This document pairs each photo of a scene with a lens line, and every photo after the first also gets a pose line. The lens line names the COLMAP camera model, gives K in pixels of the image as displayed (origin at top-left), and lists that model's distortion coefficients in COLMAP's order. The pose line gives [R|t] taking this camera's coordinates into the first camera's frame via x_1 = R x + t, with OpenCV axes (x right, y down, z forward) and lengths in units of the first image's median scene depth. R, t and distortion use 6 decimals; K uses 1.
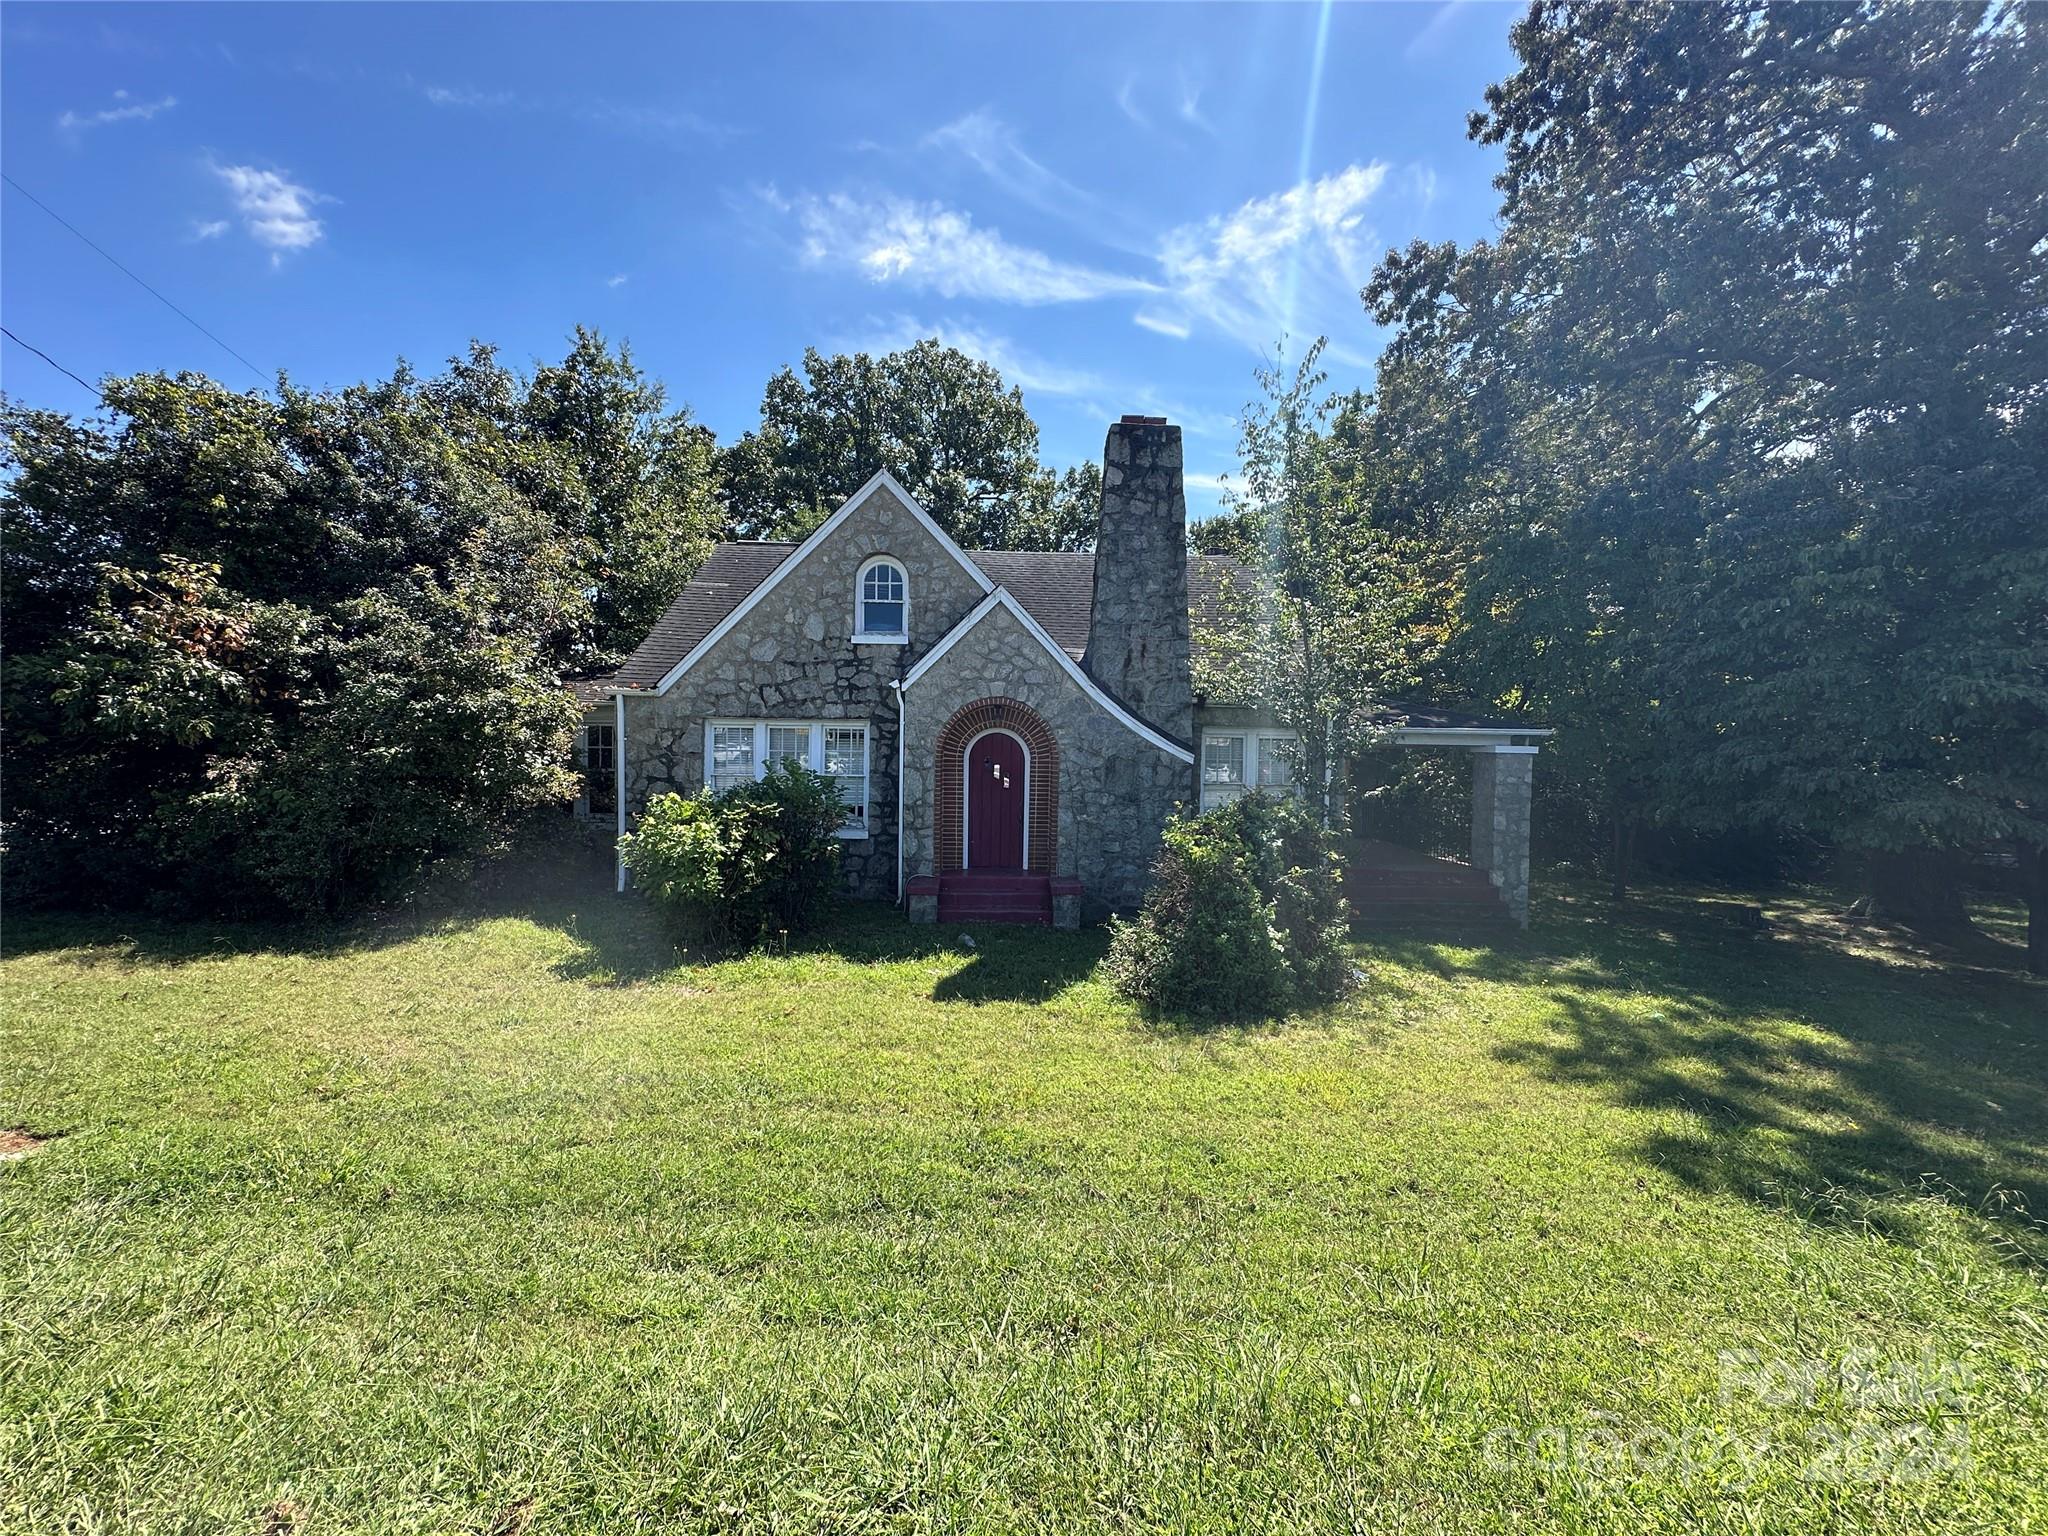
lens RADIAL K [[828.2, 0, 1023.2], [0, 828.2, 762.3], [0, 0, 1]] dist [0.005996, 0.000059]
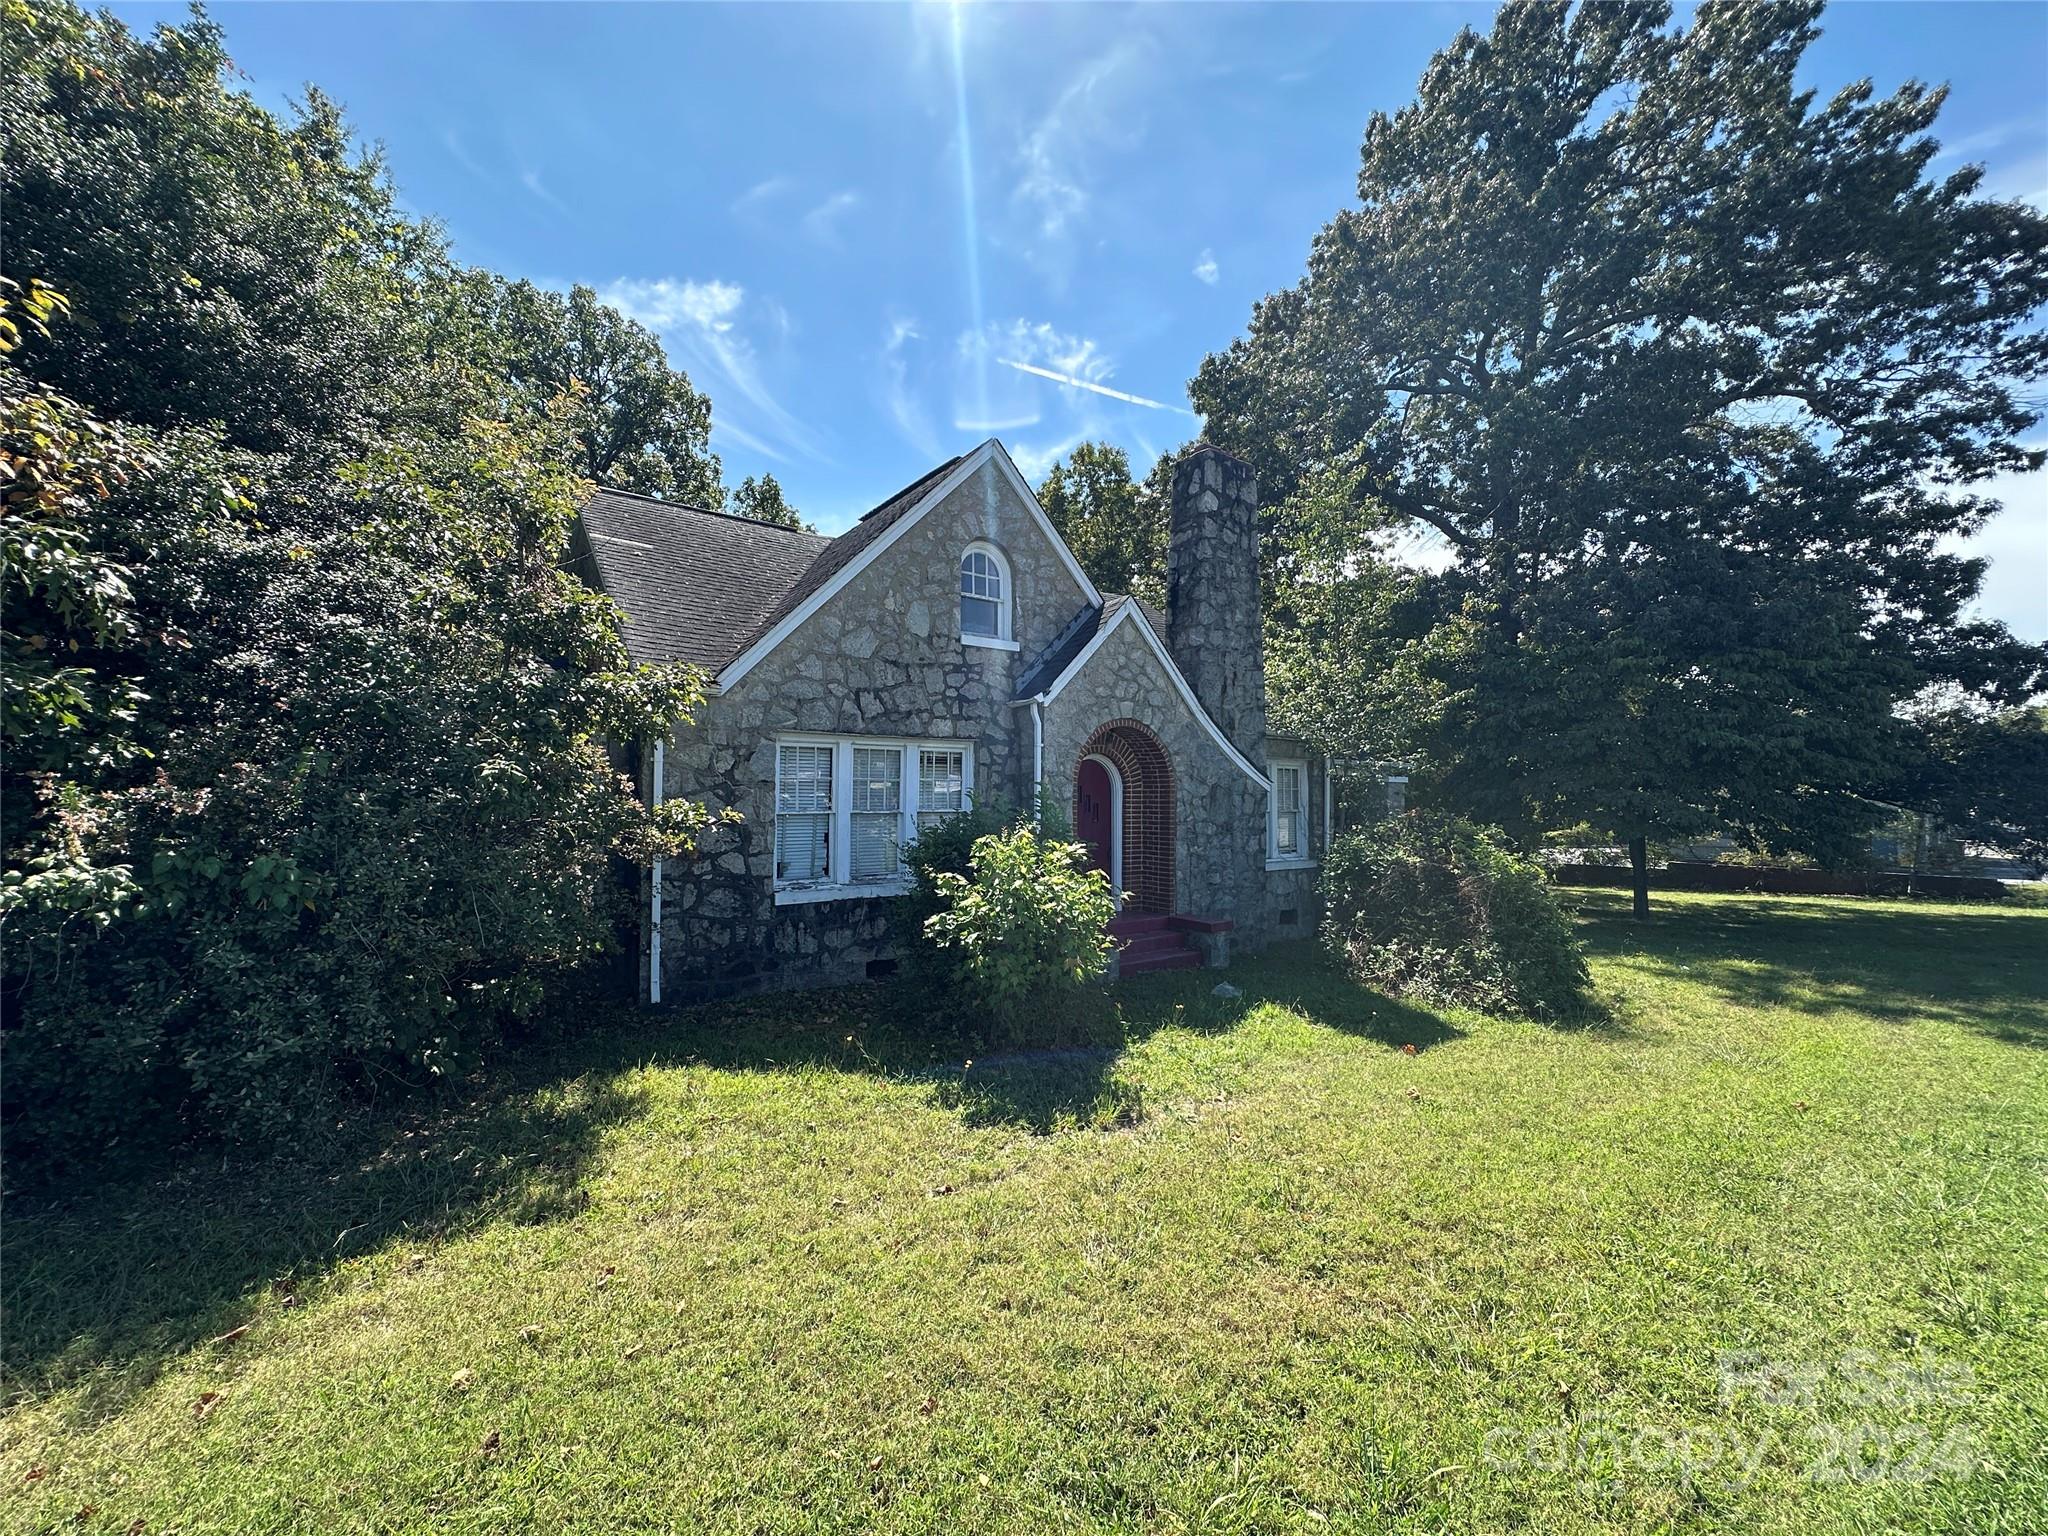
lens RADIAL K [[828.2, 0, 1023.2], [0, 828.2, 762.3], [0, 0, 1]] dist [0.005996, 0.000059]
pose [[0.826626, 0.013039, 0.562601, -0.613523], [0.017954, 0.998612, -0.049524, 0.010608], [-0.562465, 0.051039, 0.825244, 0.318314]]
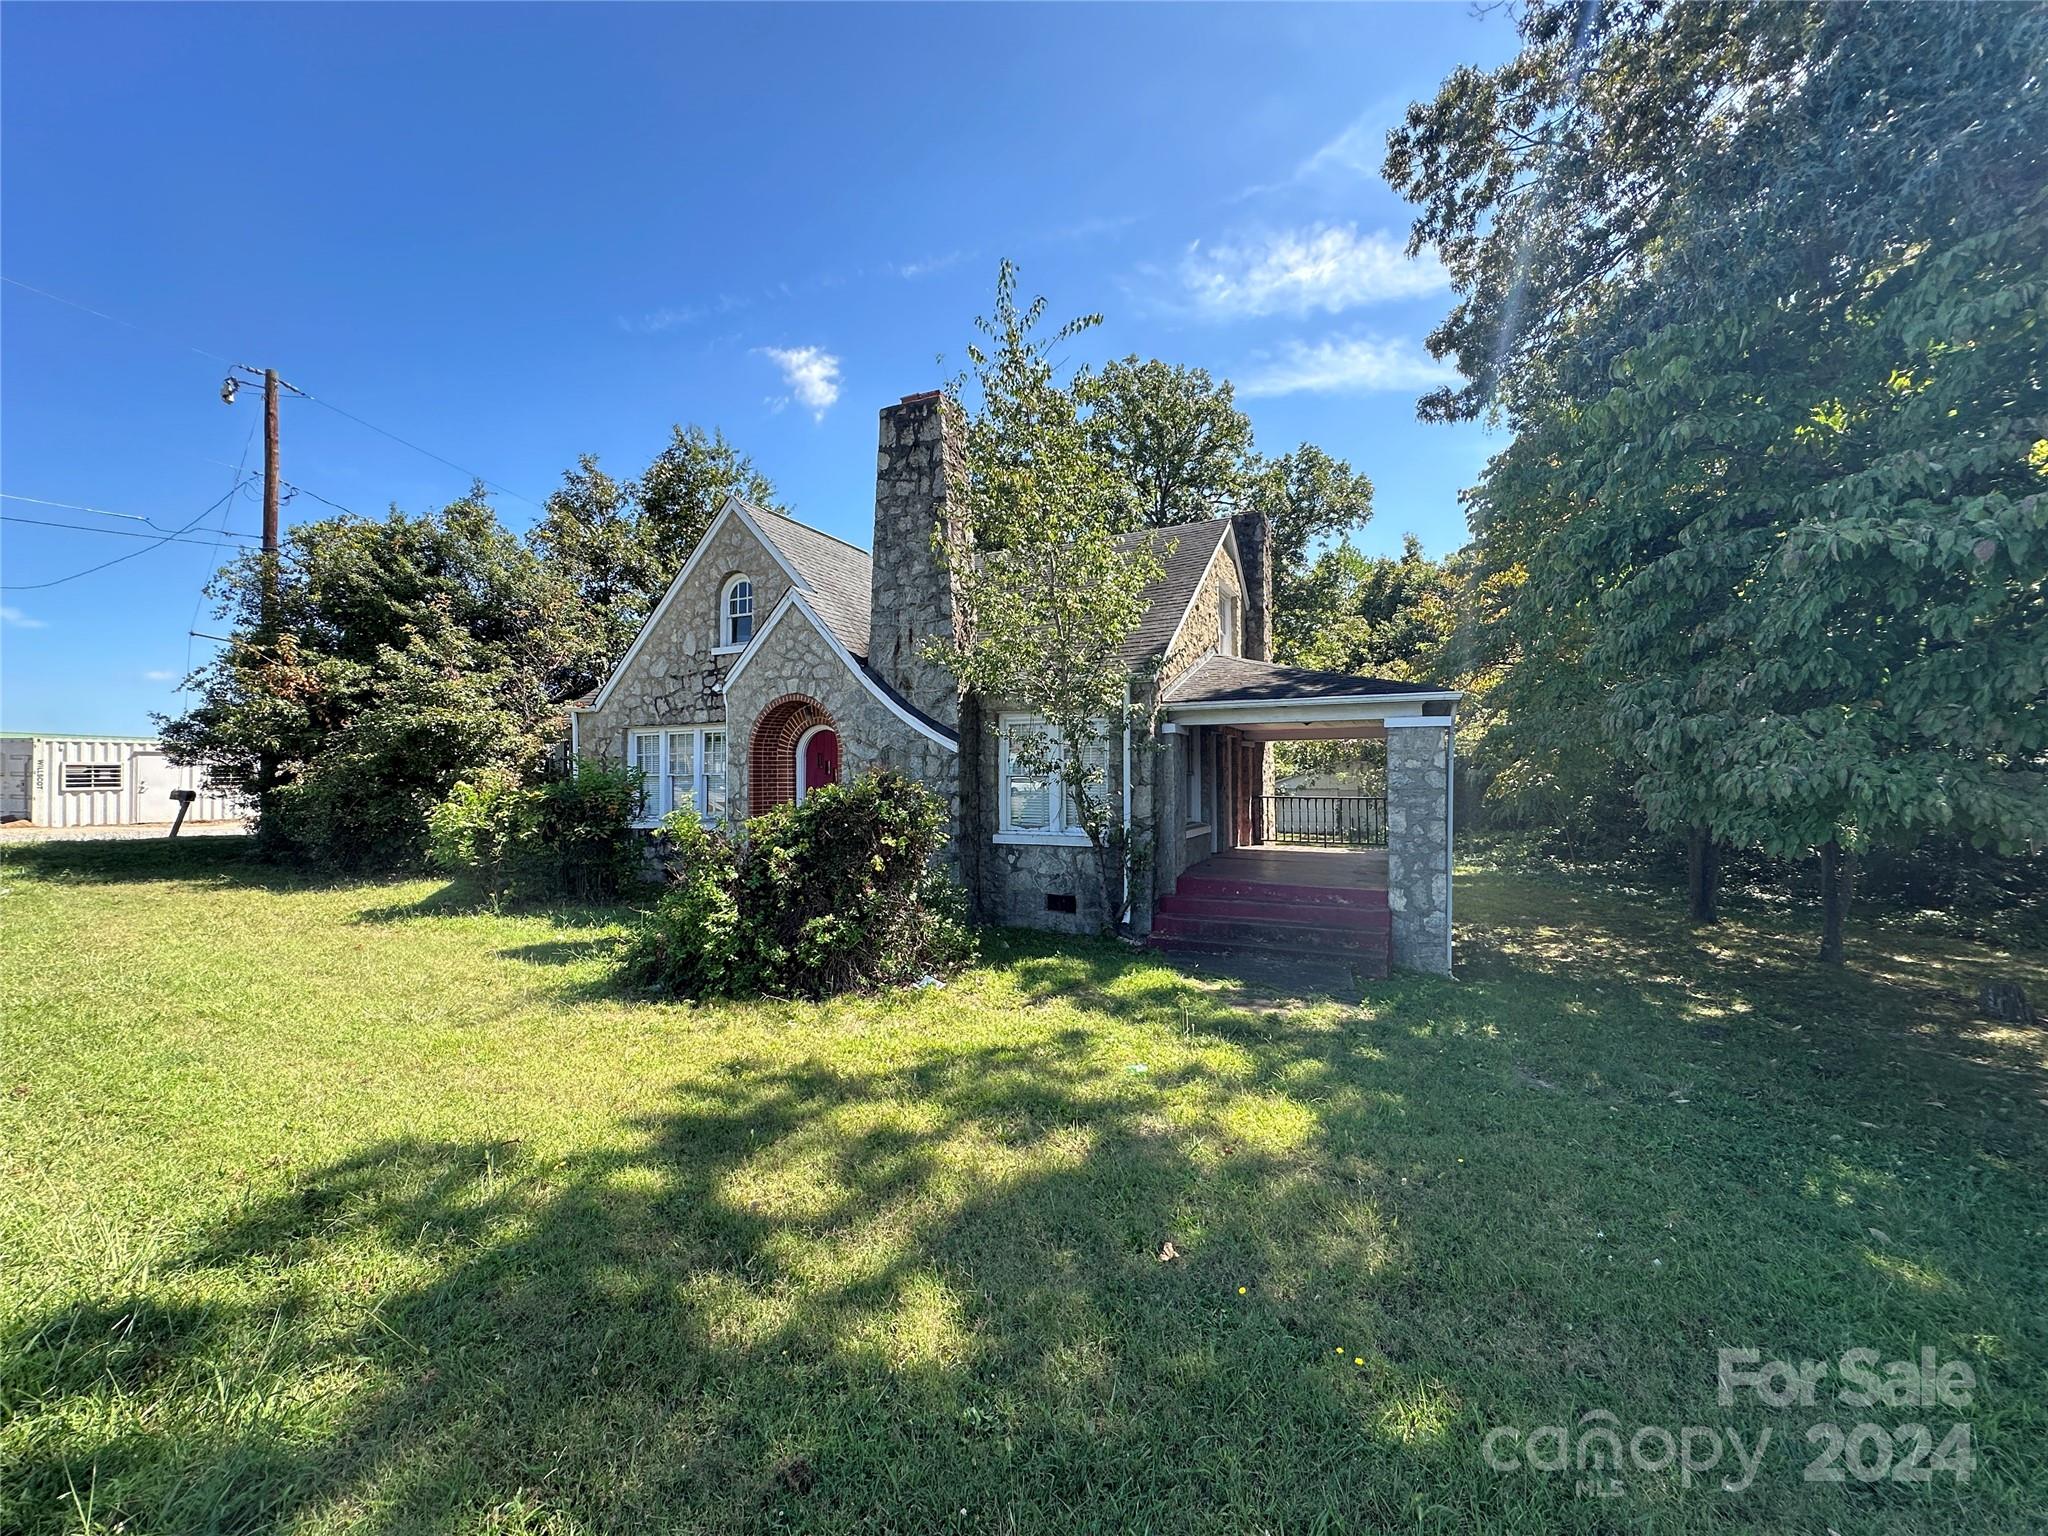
lens RADIAL K [[810.7, 0, 1024.0], [0, 810.7, 768.0], [0, 0, 1]] dist [-0.009175, 0.000411]
pose [[0.888643, -0.023789, -0.457981, 0.671721], [0.010305, 0.999437, -0.031918, 0.048131], [0.458483, 0.023645, 0.888389, 0.229910]]
